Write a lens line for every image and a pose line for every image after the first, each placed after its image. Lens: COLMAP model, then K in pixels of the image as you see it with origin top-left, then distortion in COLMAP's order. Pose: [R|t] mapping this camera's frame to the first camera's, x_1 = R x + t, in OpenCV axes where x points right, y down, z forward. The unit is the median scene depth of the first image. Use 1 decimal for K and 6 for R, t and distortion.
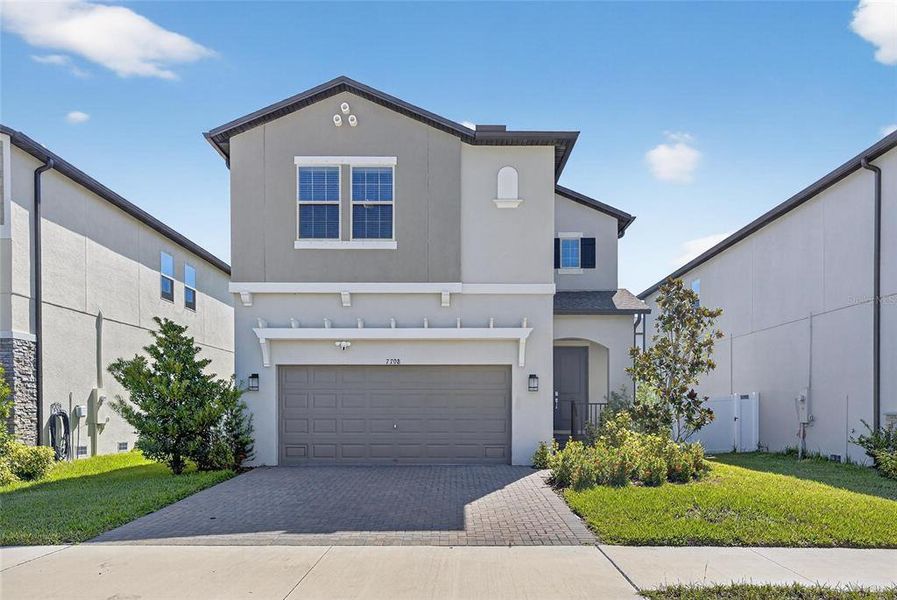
lens RADIAL K [[569.1, 0, 449.8], [0, 569.1, 422.0], [0, 0, 1]] dist [0.000512, 0.000534]
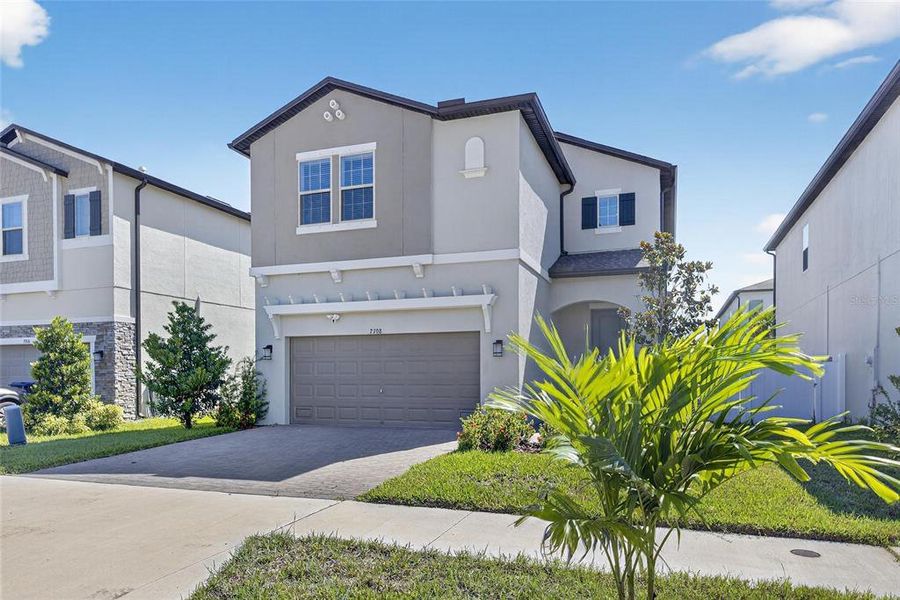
lens RADIAL K [[570.7, 0, 480.0], [0, 570.7, 389.6], [0, 0, 1]] dist [0.003287, 0.000060]
pose [[0.948964, 0.004003, -0.315358, 0.436755], [-0.003614, 0.999992, 0.001817, 0.002573], [0.315362, -0.000584, 0.948971, 0.030508]]
